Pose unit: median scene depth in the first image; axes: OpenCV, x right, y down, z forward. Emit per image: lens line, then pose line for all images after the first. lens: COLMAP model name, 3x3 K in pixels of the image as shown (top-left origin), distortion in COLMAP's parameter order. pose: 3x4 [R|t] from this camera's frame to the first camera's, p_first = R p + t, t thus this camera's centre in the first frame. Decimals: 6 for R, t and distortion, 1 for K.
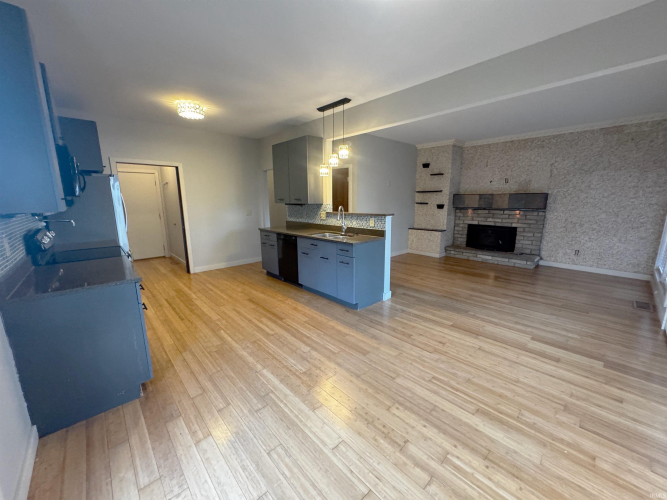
lens RADIAL K [[265.7, 0, 331.6], [0, 265.7, 250.7], [0, 0, 1]] dist [0.003593, 0.000187]
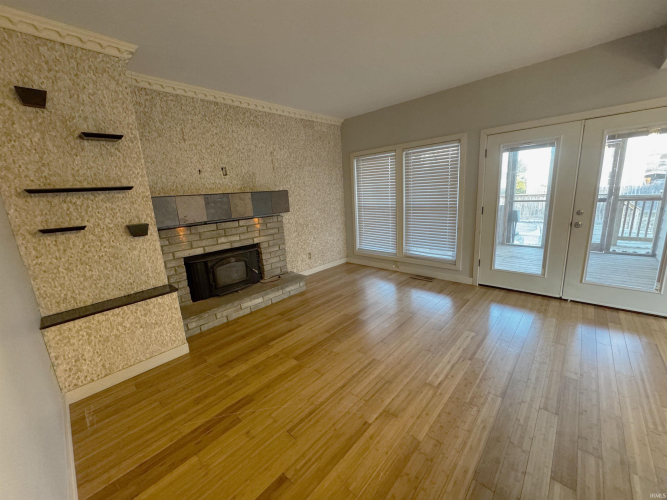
lens RADIAL K [[265.7, 0, 333.5], [0, 265.7, 248.8], [0, 0, 1]] dist [0.003593, 0.000187]
pose [[-0.084943, -0.200353, 0.976035, 0.028229], [0.251510, 0.943542, 0.215572, -0.173968], [-0.964120, 0.263794, -0.029757, 0.861680]]
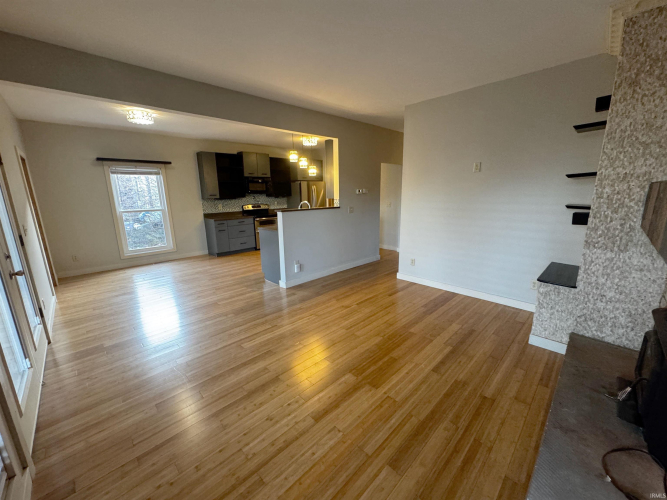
lens RADIAL K [[265.7, 0, 334.8], [0, 265.7, 251.2], [0, 0, 1]] dist [0.003593, 0.000187]
pose [[0.043526, 0.223947, -0.973629, 0.853673], [-0.180575, 0.960265, 0.212801, -0.159212], [0.982598, 0.166551, 0.082235, 0.743789]]
